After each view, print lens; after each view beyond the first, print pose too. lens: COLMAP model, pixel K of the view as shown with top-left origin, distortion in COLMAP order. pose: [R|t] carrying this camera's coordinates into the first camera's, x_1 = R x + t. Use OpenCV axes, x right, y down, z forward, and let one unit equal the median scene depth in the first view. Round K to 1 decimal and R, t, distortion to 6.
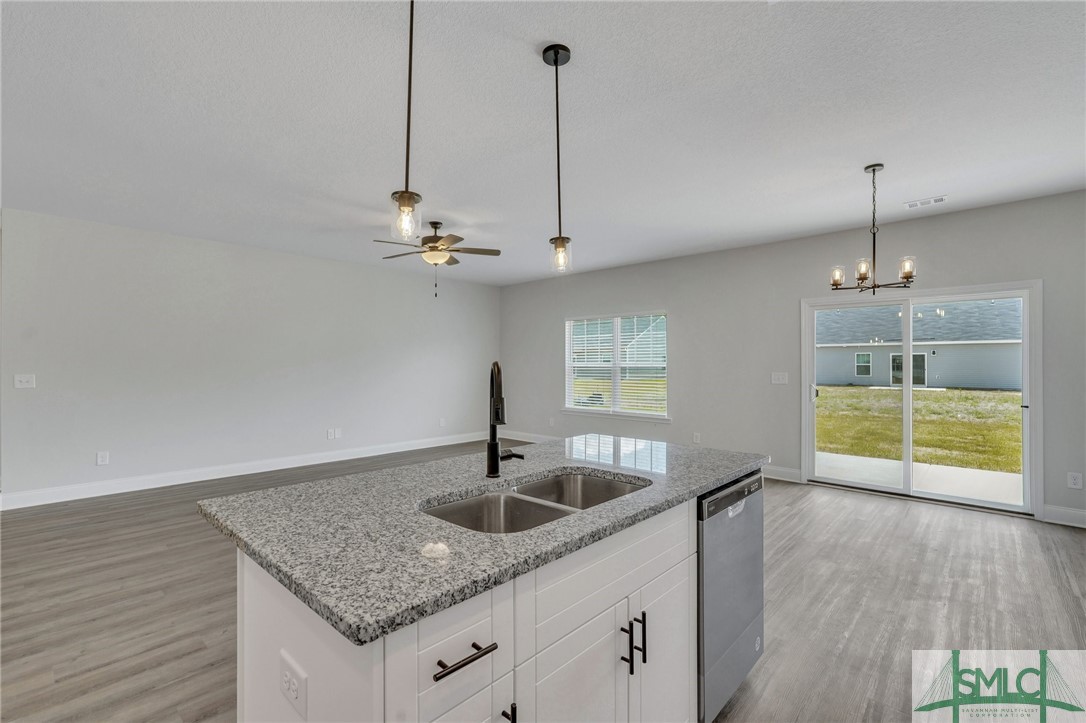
lens RADIAL K [[485.6, 0, 538.6], [0, 485.6, 363.0], [0, 0, 1]] dist [0.001627, 0.000282]
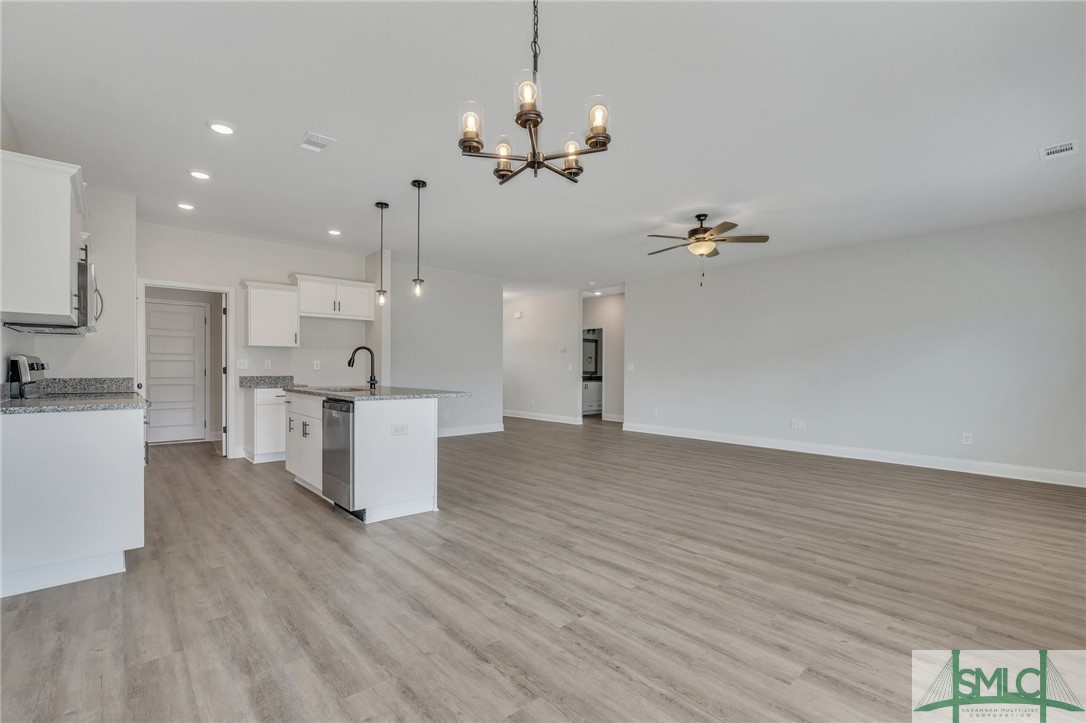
lens RADIAL K [[485.6, 0, 538.6], [0, 485.6, 363.0], [0, 0, 1]] dist [0.001627, 0.000282]
pose [[-0.106006, -0.013221, -0.994278, 0.903051], [-0.004442, 0.999908, -0.012822, 0.045051], [0.994356, 0.003057, -0.106055, 0.783431]]
